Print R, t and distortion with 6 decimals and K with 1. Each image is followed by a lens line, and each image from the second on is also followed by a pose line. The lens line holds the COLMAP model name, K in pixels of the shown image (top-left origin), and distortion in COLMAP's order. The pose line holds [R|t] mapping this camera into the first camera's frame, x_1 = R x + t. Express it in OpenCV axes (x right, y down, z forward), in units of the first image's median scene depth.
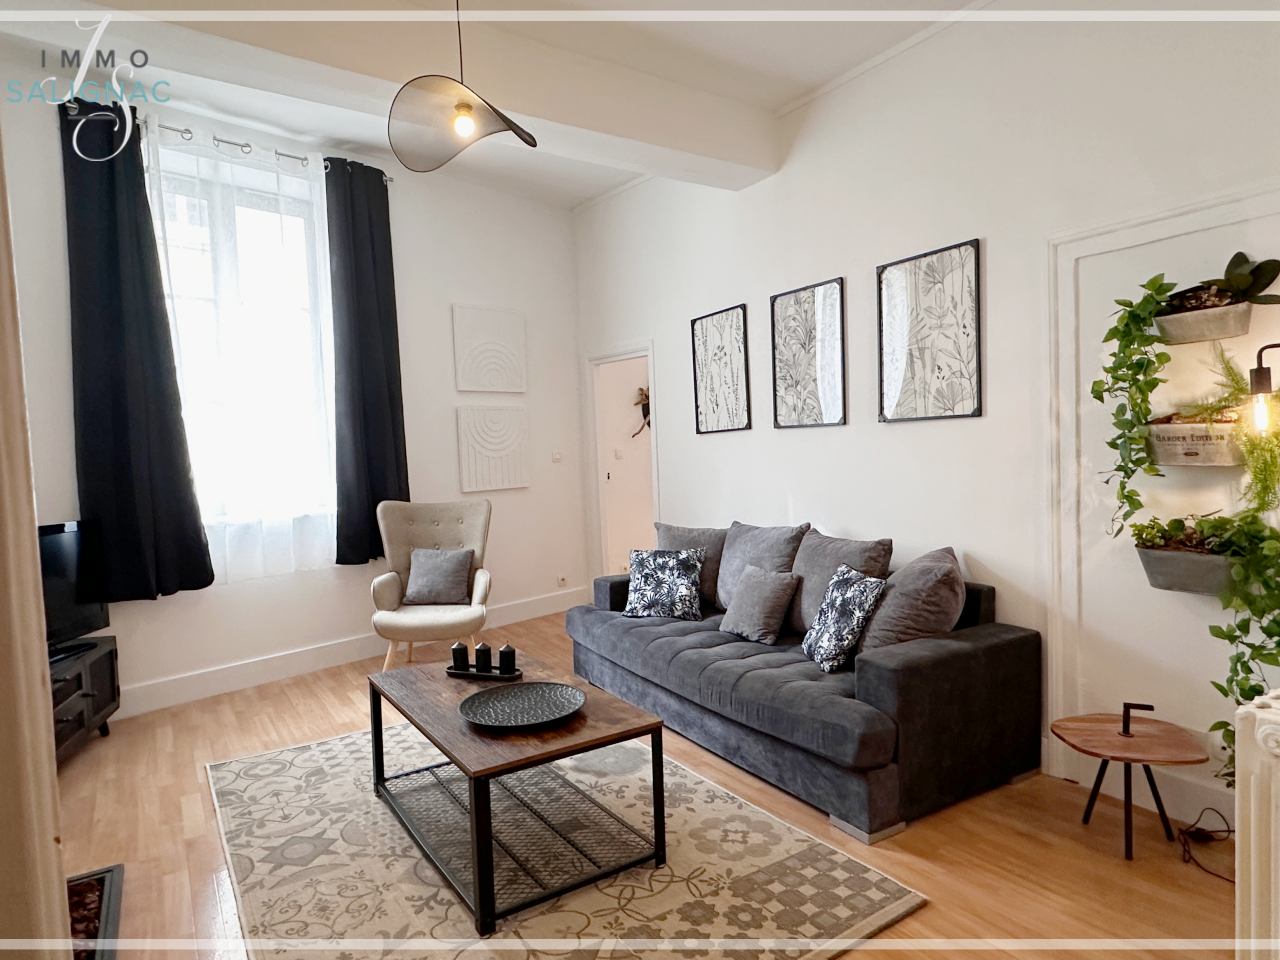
lens RADIAL K [[747.7, 0, 630.7], [0, 747.7, 483.6], [0, 0, 1]] dist [-0.009029, 0.000880]
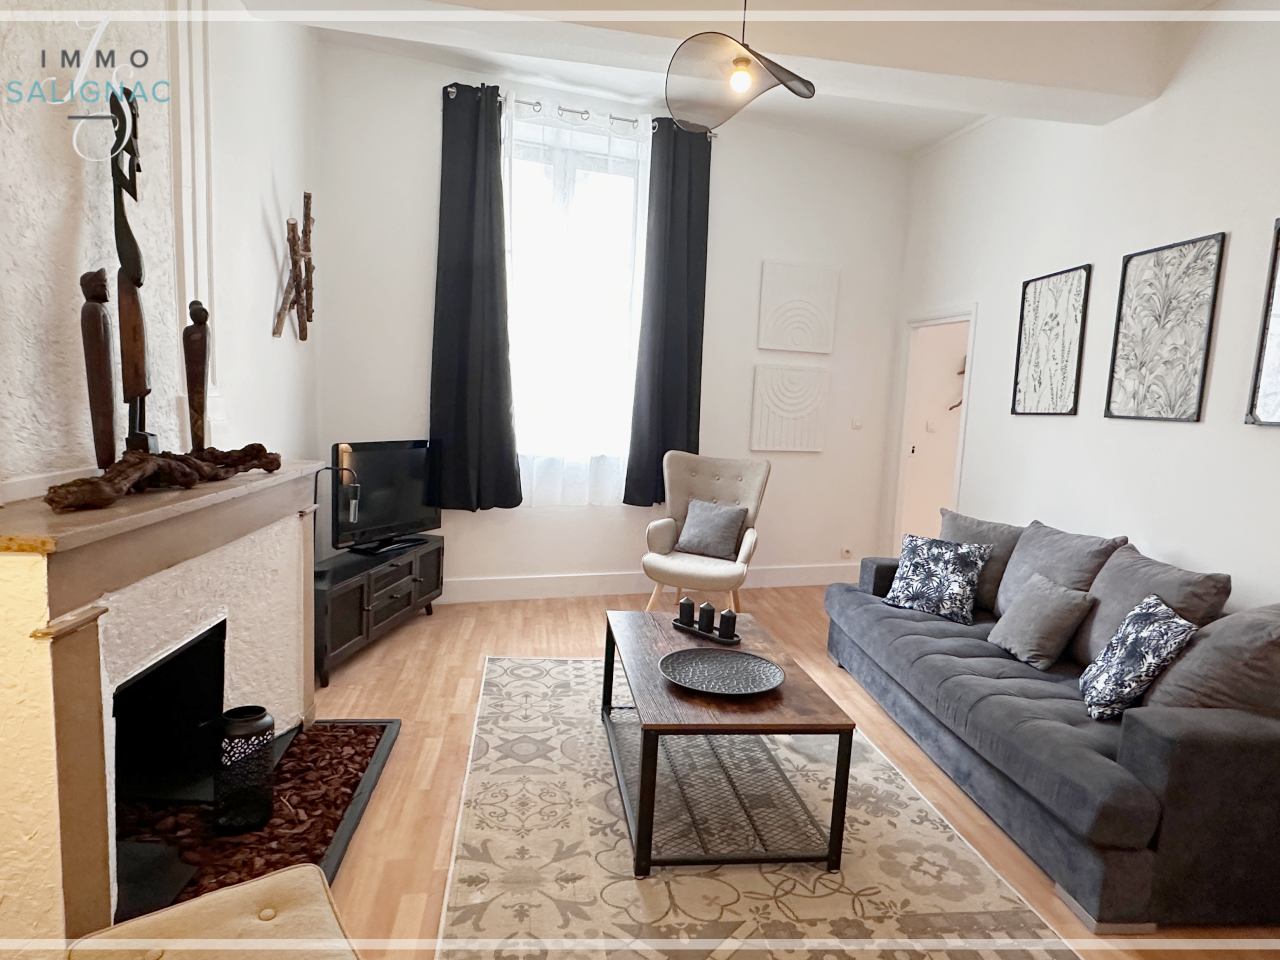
lens RADIAL K [[747.7, 0, 636.4], [0, 747.7, 482.1], [0, 0, 1]] dist [-0.009029, 0.000880]
pose [[0.897470, 0.131396, -0.421050, 0.104512], [-0.105623, 0.990846, 0.084076, -0.021786], [0.428243, -0.030984, 0.903132, 0.035538]]
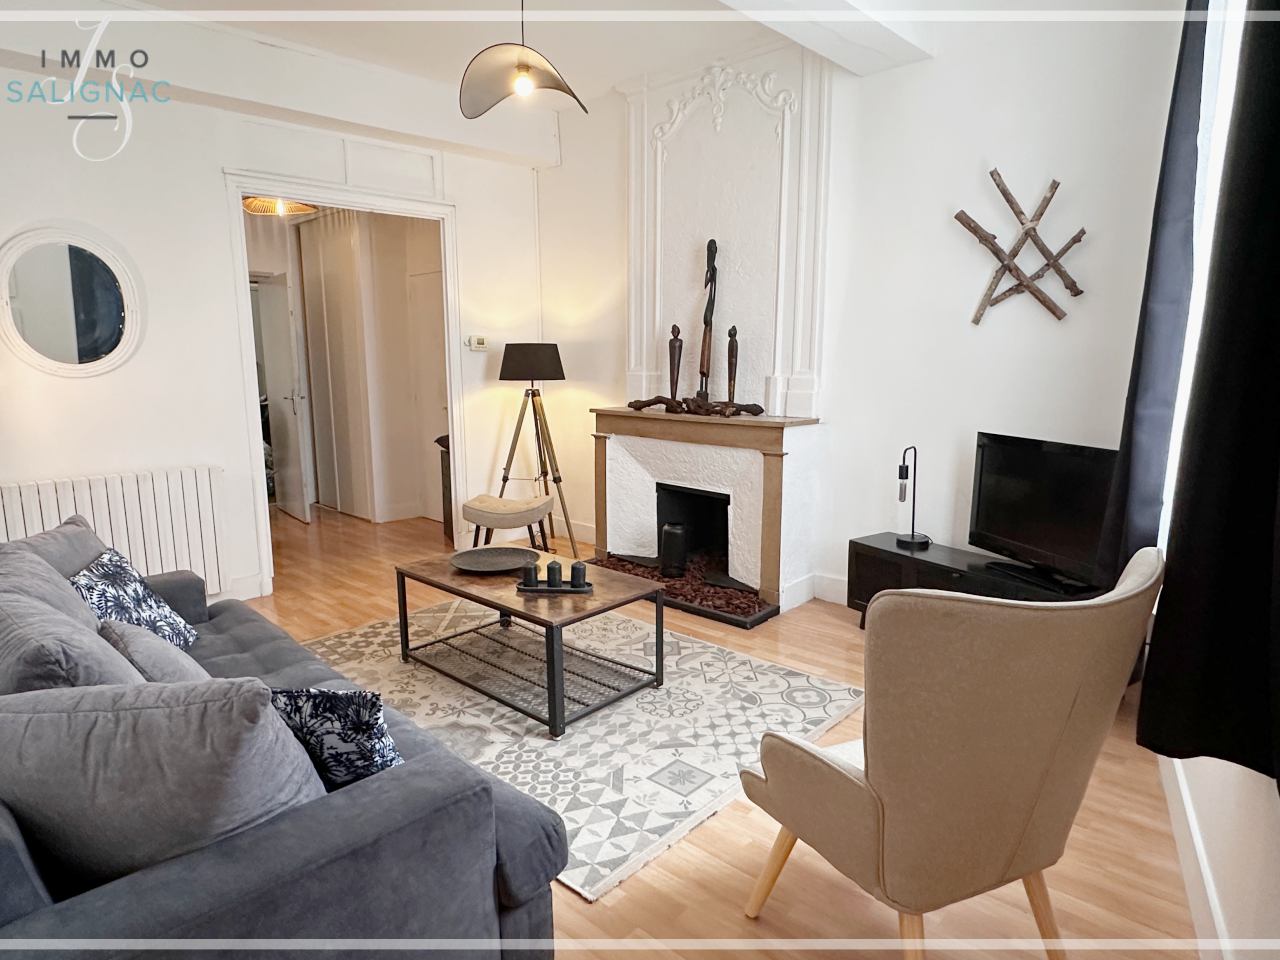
lens RADIAL K [[747.7, 0, 635.9], [0, 747.7, 482.5], [0, 0, 1]] dist [-0.009029, 0.000880]
pose [[-0.968707, 0.079661, -0.235076, -0.058552], [0.026085, 0.974527, 0.222748, -0.113084], [0.246832, 0.209646, -0.946109, 1.725147]]
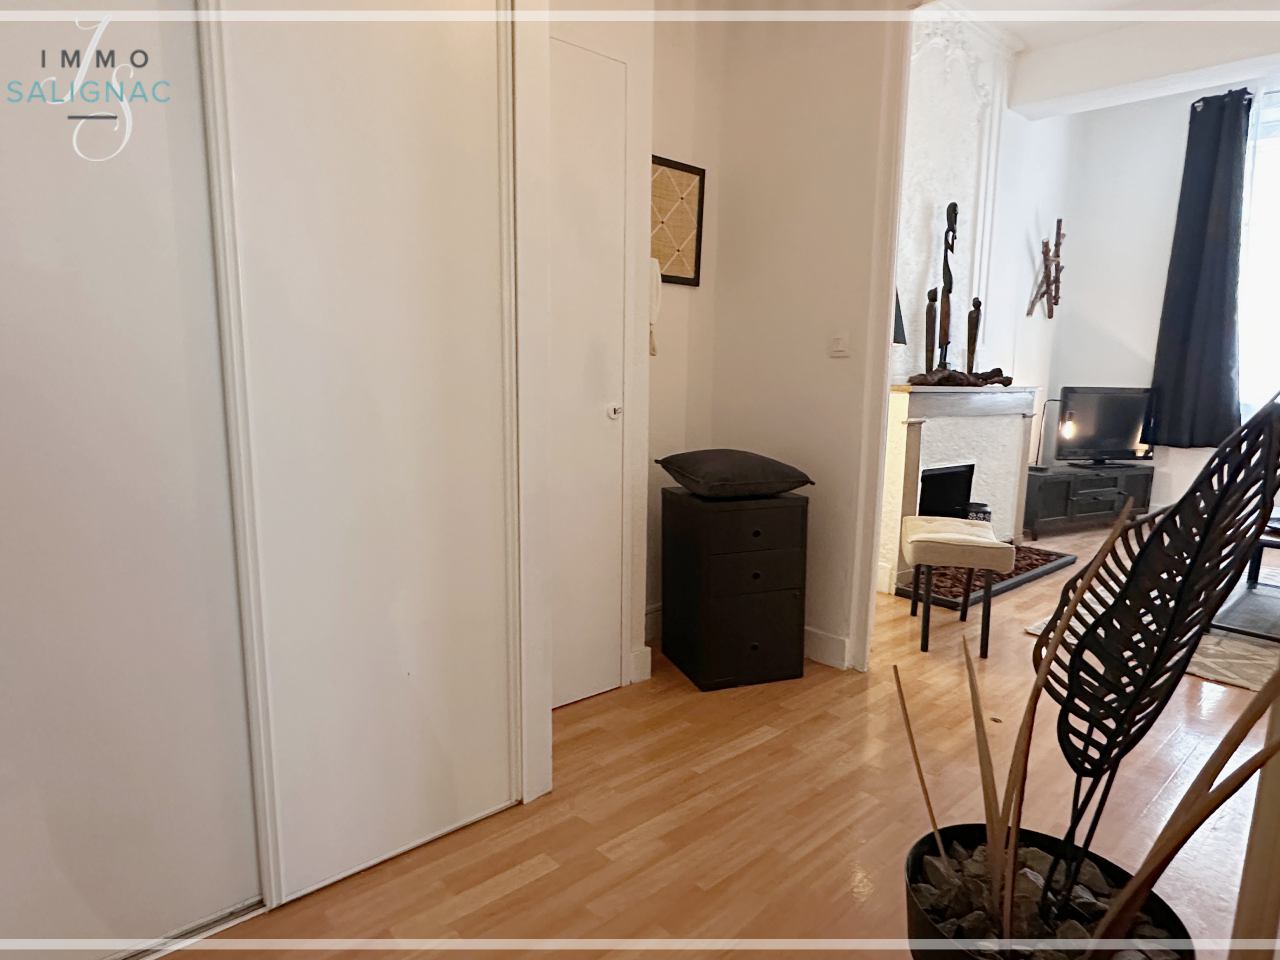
lens RADIAL K [[747.7, 0, 637.7], [0, 747.7, 487.2], [0, 0, 1]] dist [-0.009029, 0.000880]
pose [[0.145193, 0.190346, -0.970921, 0.713249], [-0.072308, 0.980737, 0.181457, 0.049003], [0.986758, 0.043860, 0.156159, -0.311975]]
